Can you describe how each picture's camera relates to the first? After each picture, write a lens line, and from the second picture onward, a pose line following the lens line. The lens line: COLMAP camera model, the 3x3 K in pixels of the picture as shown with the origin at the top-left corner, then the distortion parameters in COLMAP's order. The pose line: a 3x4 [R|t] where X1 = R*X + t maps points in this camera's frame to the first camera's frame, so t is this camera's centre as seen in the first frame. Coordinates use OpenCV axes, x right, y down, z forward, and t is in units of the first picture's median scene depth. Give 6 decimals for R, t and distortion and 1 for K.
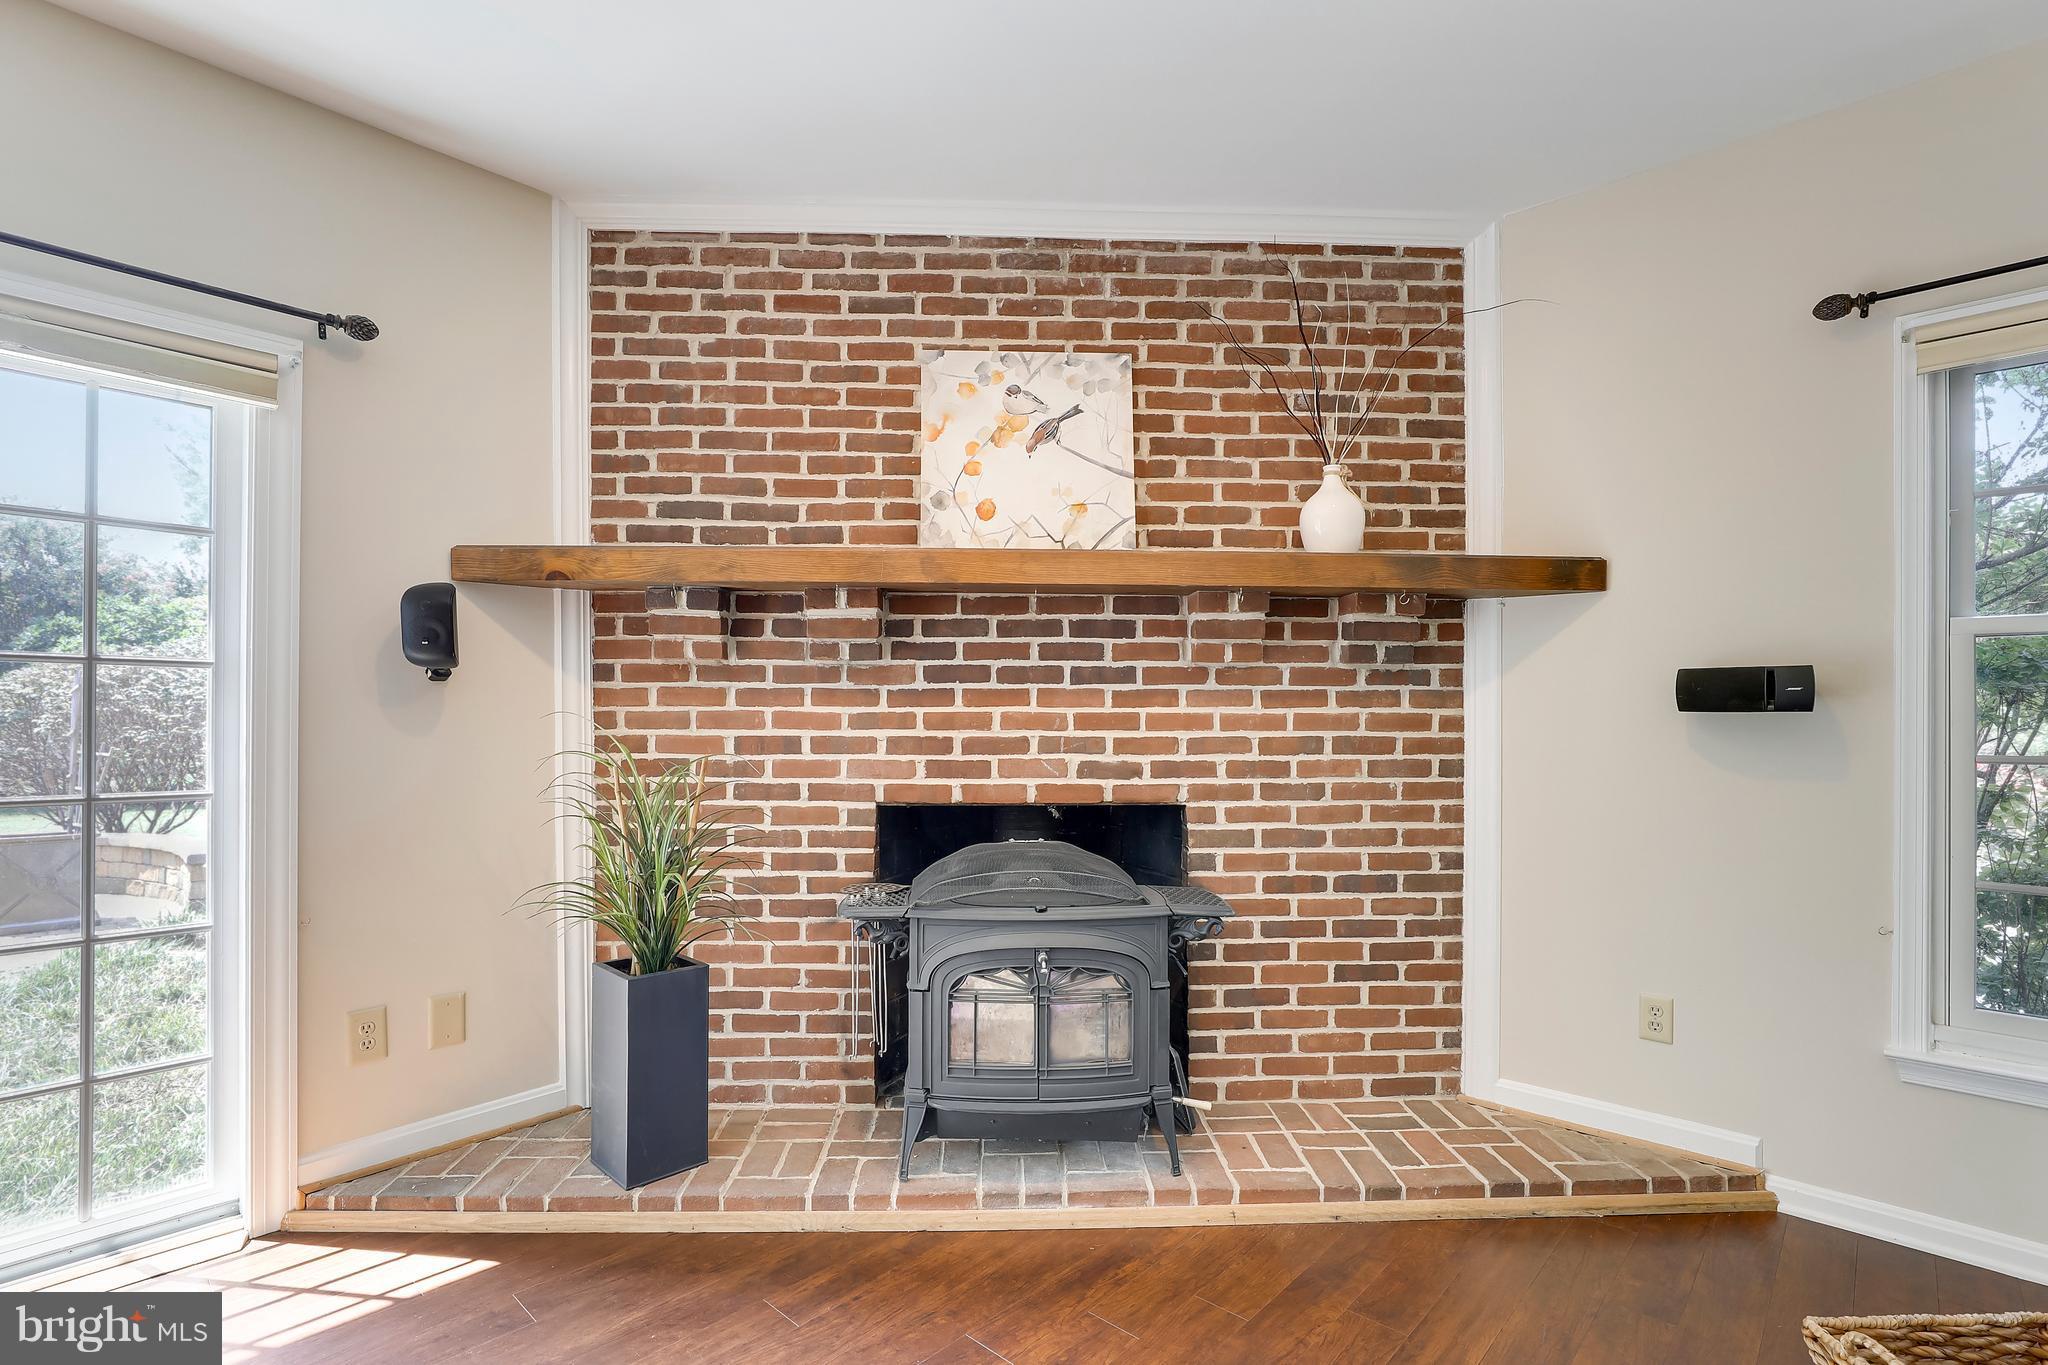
lens RADIAL K [[940.2, 0, 1039.9], [0, 940.2, 722.3], [0, 0, 1]] dist [-0.030147, 0.009911]
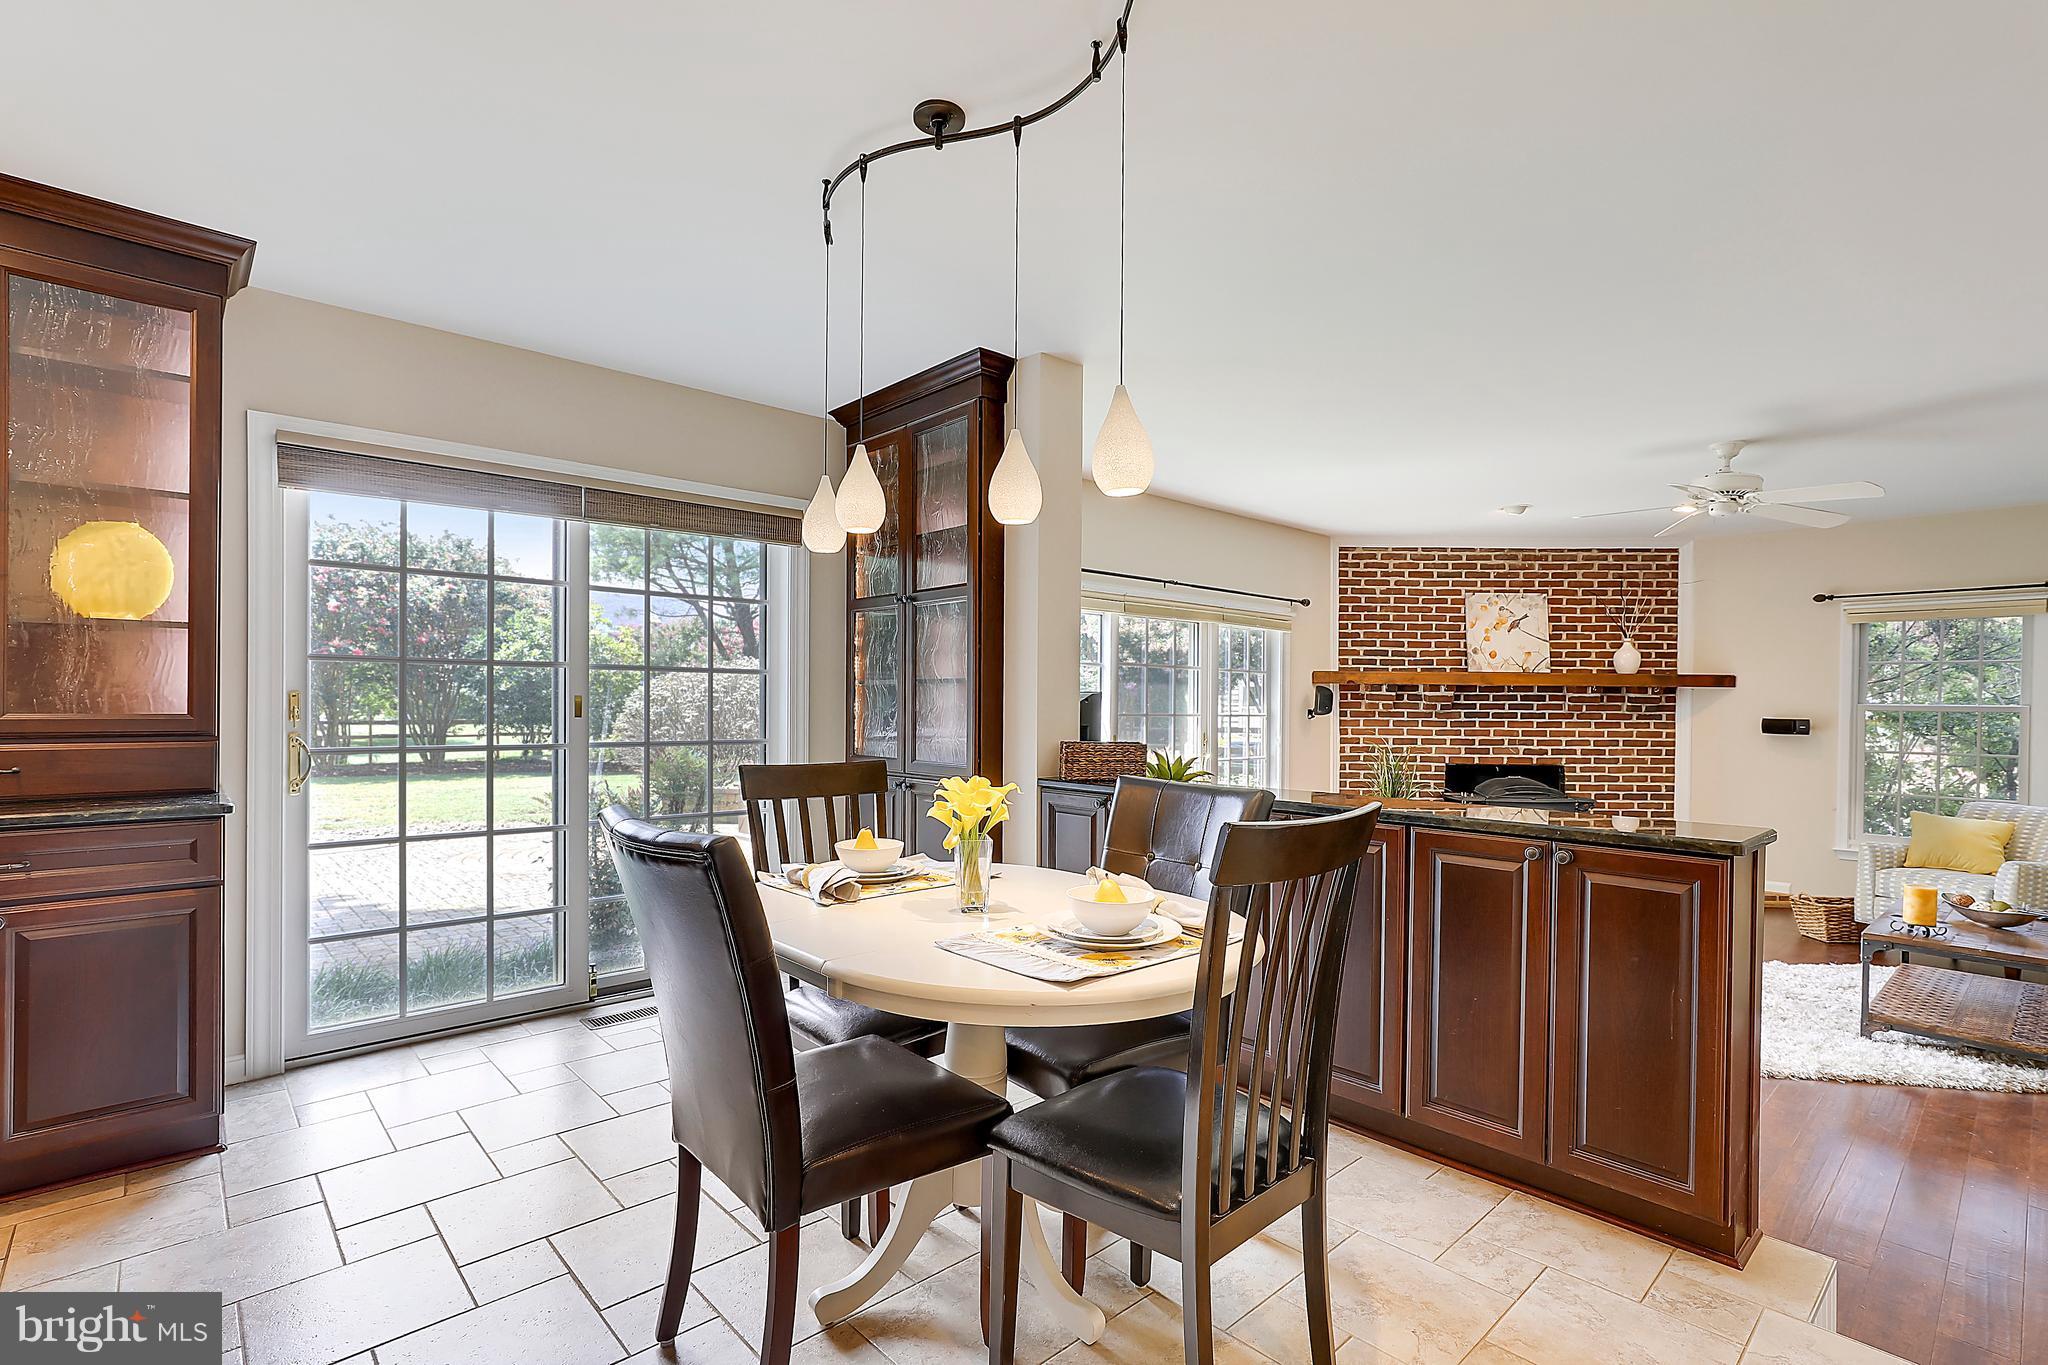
lens RADIAL K [[940.2, 0, 1033.6], [0, 940.2, 711.1], [0, 0, 1]] dist [-0.030147, 0.009911]
pose [[0.996327, 0.006590, -0.085379, -1.107174], [-0.005391, 0.999884, 0.014267, -0.093527], [0.085463, -0.013754, 0.996246, -1.724986]]
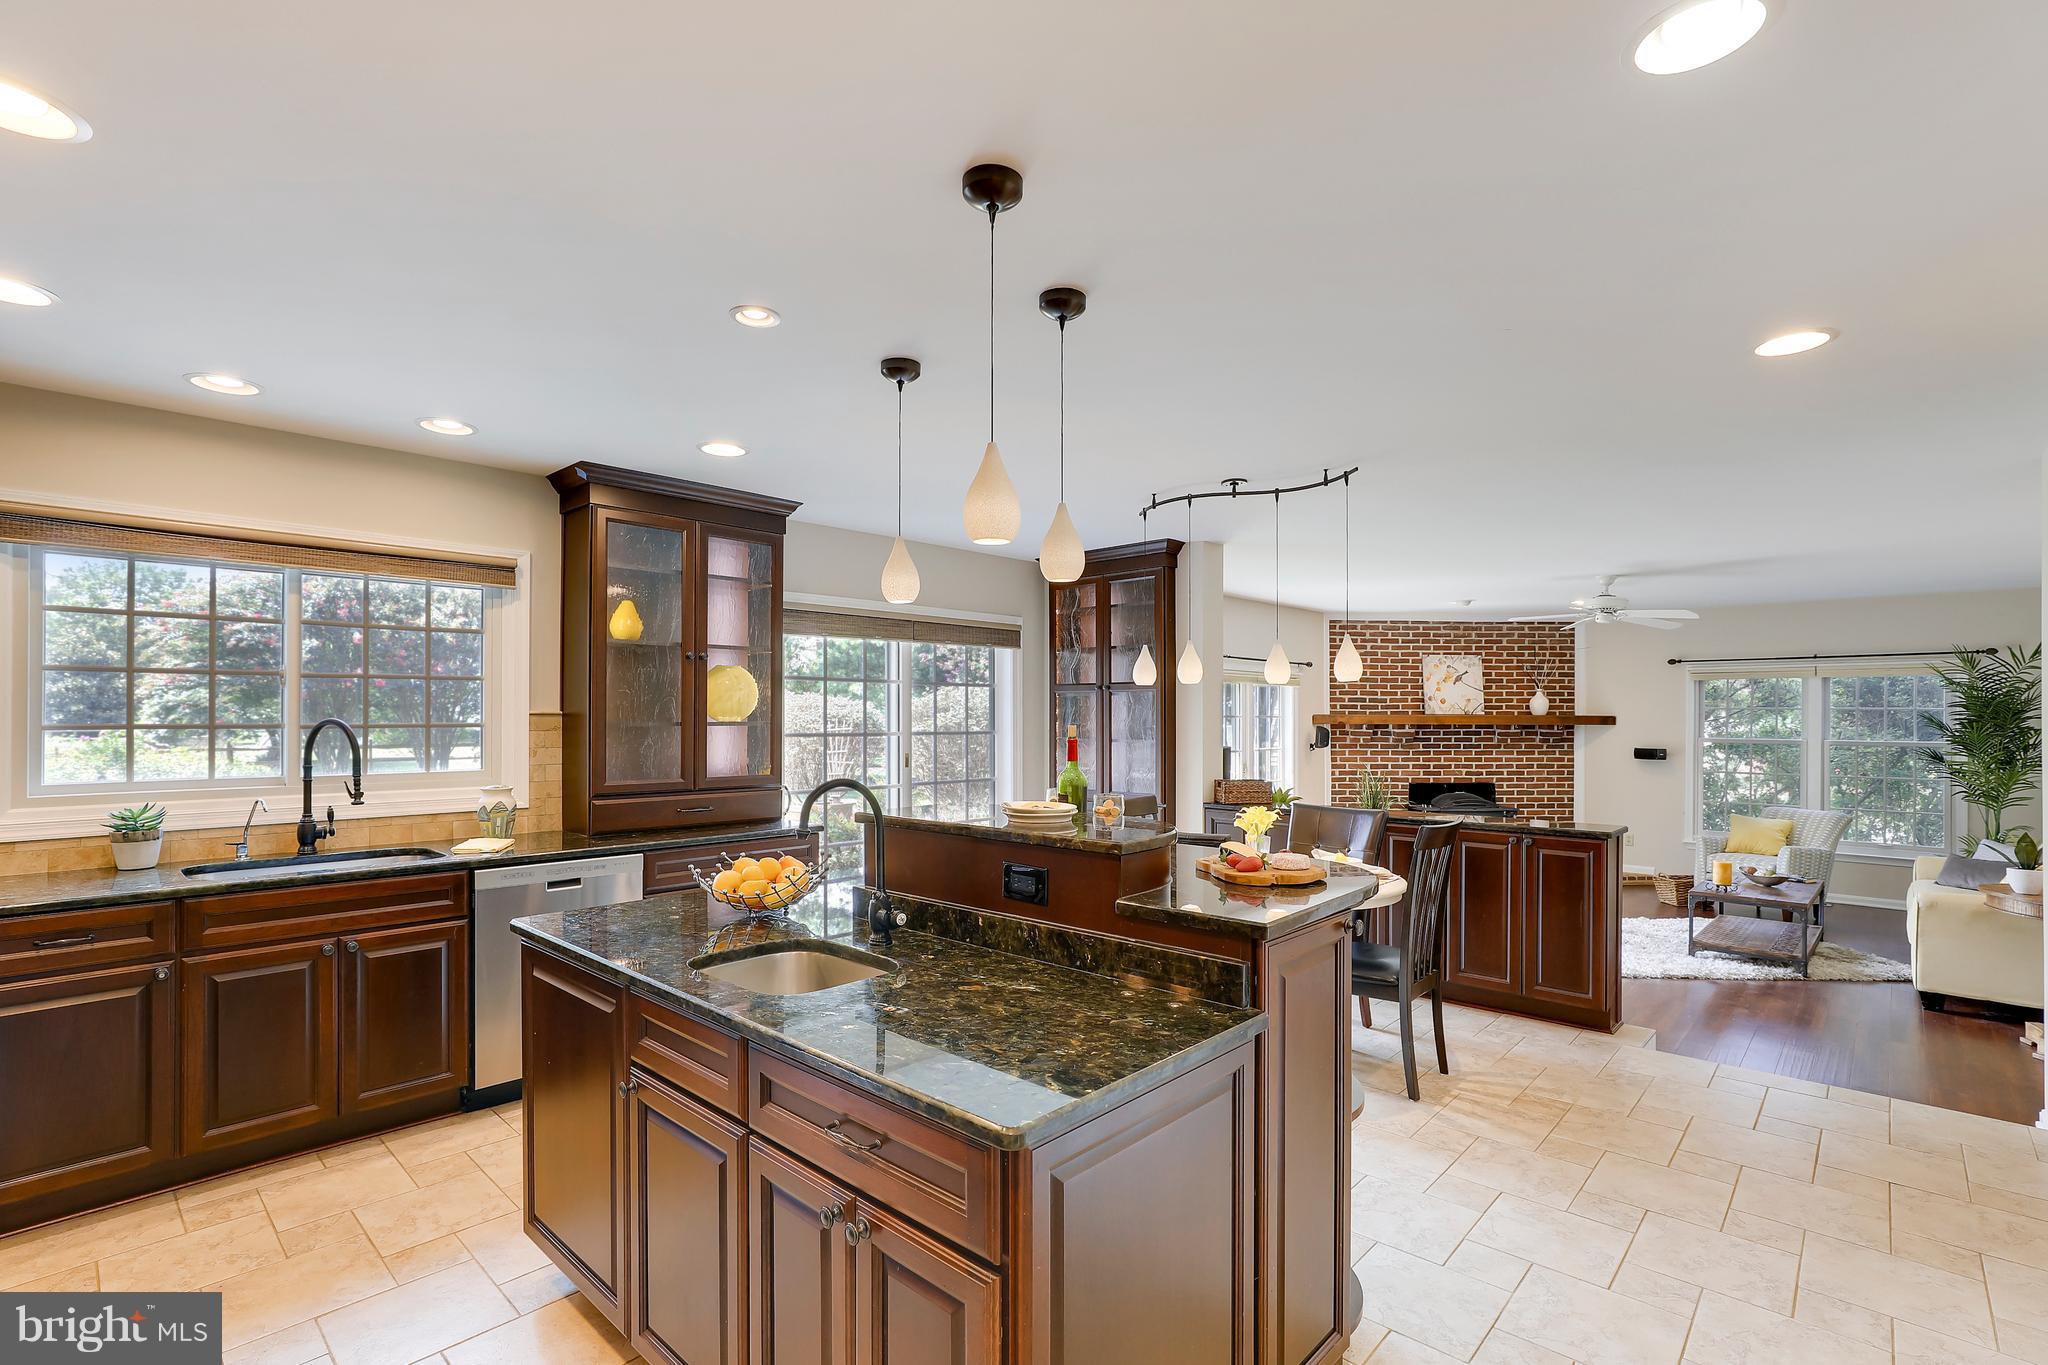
lens RADIAL K [[940.2, 0, 1025.2], [0, 940.2, 714.7], [0, 0, 1]] dist [-0.030147, 0.009911]
pose [[0.999959, -0.000935, -0.008953, -1.582371], [0.000983, 0.999985, 0.005333, -0.189848], [0.008948, -0.005342, 0.999946, -2.523215]]
